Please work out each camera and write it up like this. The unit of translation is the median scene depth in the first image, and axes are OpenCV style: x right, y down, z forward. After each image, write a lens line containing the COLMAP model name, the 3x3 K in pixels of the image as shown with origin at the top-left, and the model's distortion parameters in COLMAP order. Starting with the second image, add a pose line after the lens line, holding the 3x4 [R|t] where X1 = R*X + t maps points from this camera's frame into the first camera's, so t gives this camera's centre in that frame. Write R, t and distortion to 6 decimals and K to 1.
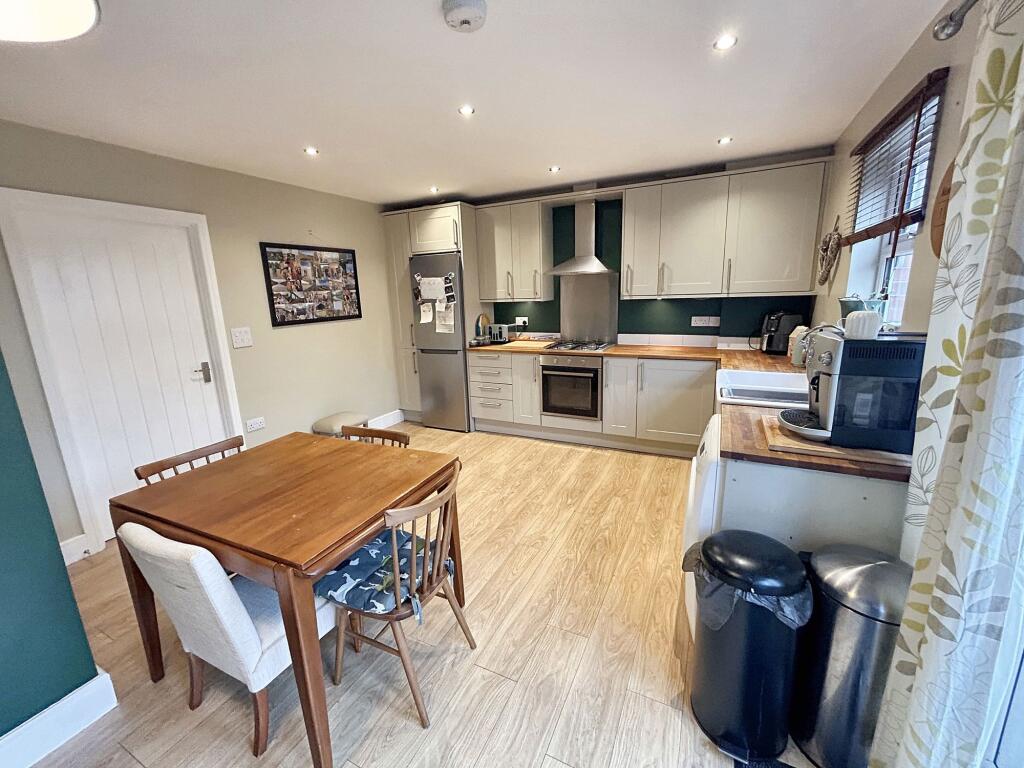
lens RADIAL K [[414.5, 0, 509.1], [0, 414.5, 384.5], [0, 0, 1]] dist [0.000640, -0.000322]
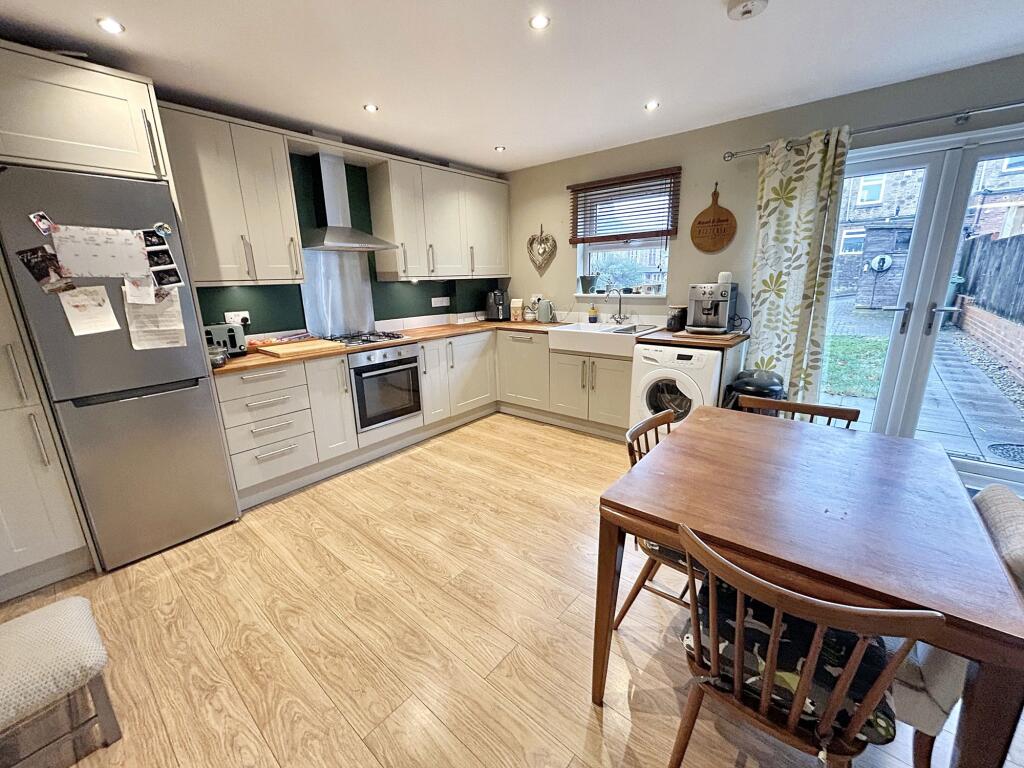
lens RADIAL K [[414.5, 0, 513.3], [0, 414.5, 385.7], [0, 0, 1]] dist [0.000640, -0.000322]
pose [[0.236513, -0.223961, 0.945464, -0.887141], [0.229506, 0.958414, 0.169617, -0.119914], [-0.944134, 0.176873, 0.278077, 0.823531]]
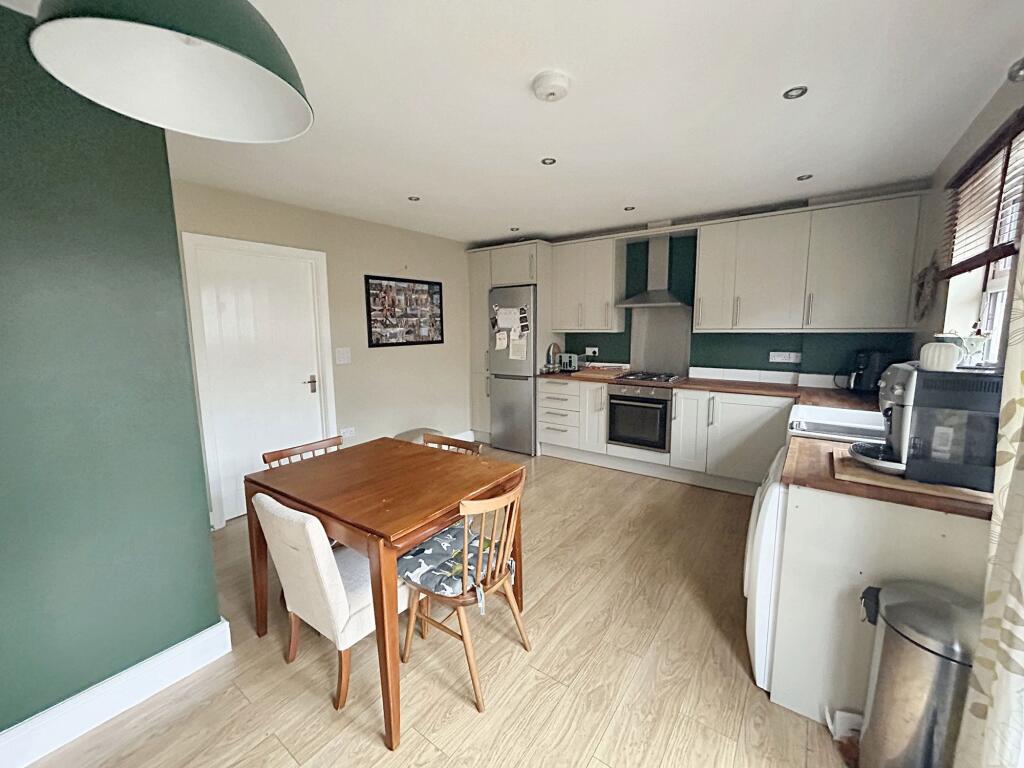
lens RADIAL K [[414.5, 0, 510.0], [0, 414.5, 385.8], [0, 0, 1]] dist [0.000640, -0.000322]
pose [[0.985233, 0.047595, -0.164472, 0.005903], [-0.059781, 0.995758, -0.069951, 0.028958], [0.160444, 0.078750, 0.983898, -0.068168]]
